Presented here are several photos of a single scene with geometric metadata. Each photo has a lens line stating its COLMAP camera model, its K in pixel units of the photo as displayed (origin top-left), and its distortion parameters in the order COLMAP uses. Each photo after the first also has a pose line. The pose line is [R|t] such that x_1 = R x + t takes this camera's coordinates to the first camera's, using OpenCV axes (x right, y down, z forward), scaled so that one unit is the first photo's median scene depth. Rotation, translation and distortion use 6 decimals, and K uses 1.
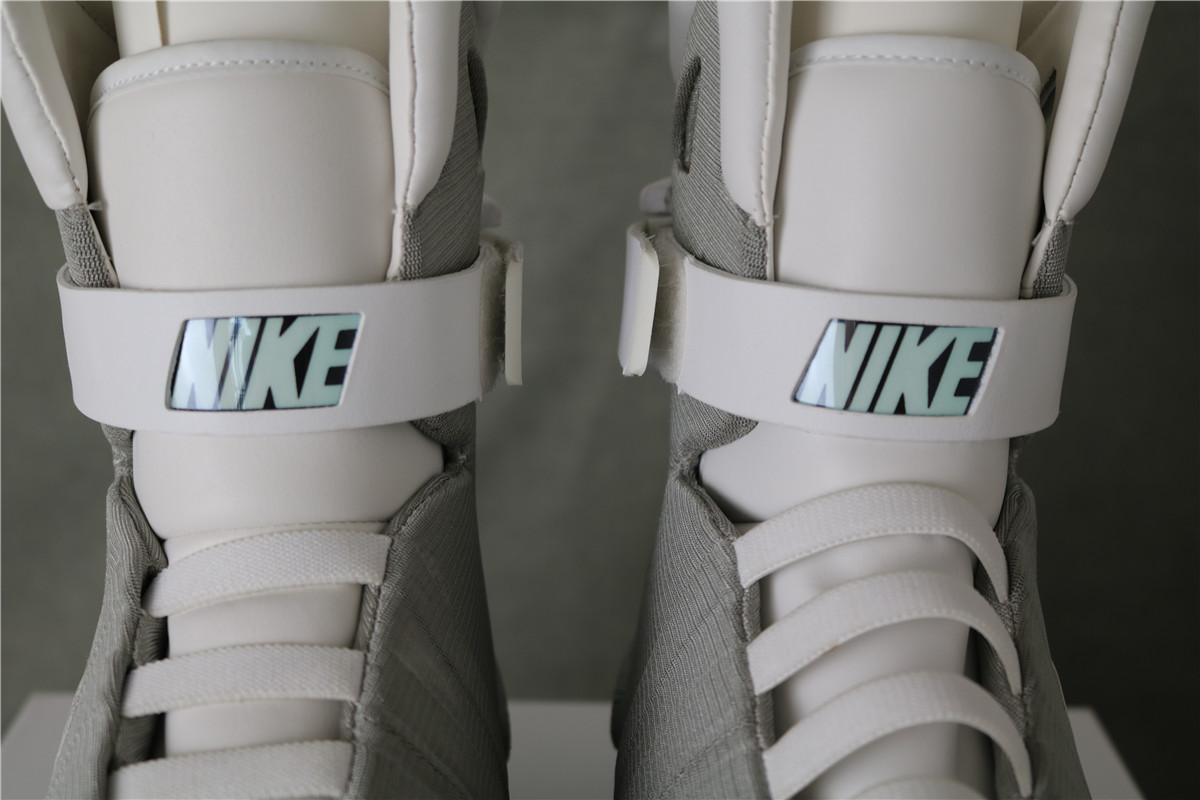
lens RADIAL K [[1600.5, 0, 600.0], [0, 1600.5, 400.0], [0, 0, 1]] dist [-0.082417, -0.006975]
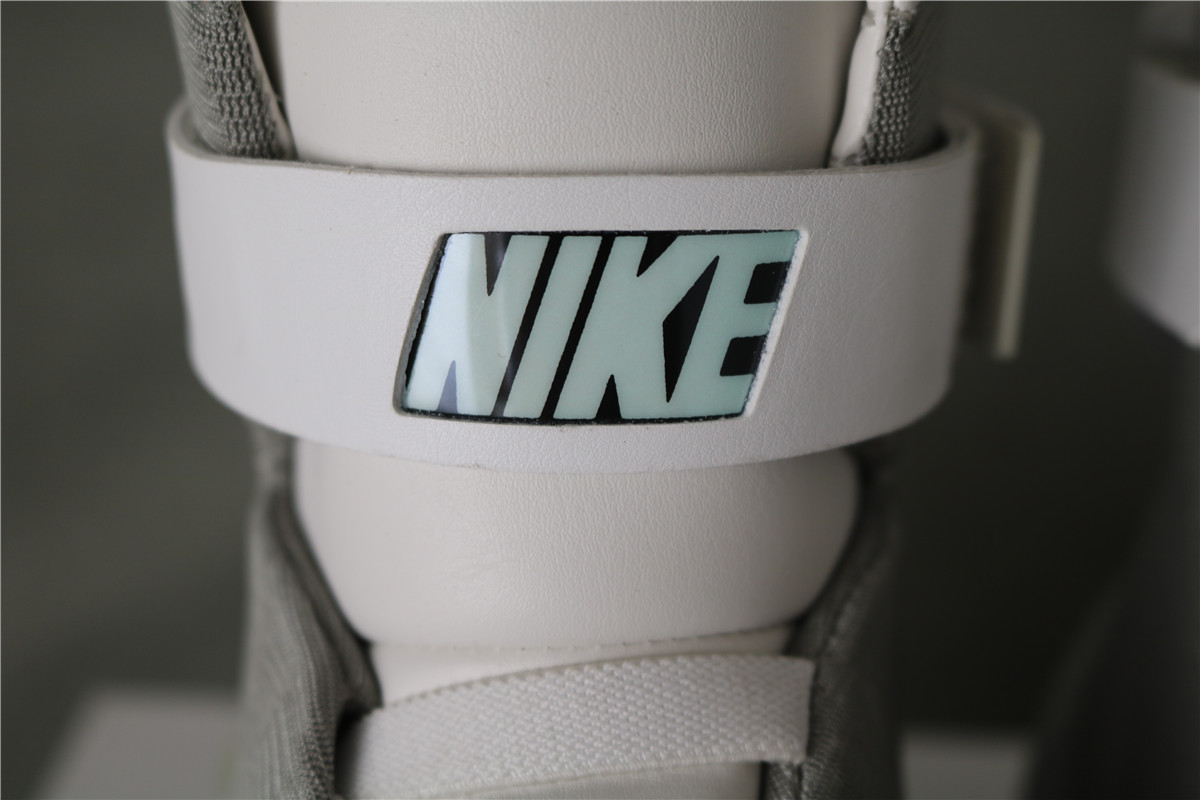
lens RADIAL K [[1600.5, 0, 600.0], [0, 1600.5, 400.0], [0, 0, 1]] dist [-0.082417, -0.006975]
pose [[0.998880, 0.036362, -0.030271, -0.193798], [-0.033221, 0.994586, 0.098467, -0.048765], [0.033687, -0.097351, 0.994680, 0.507643]]
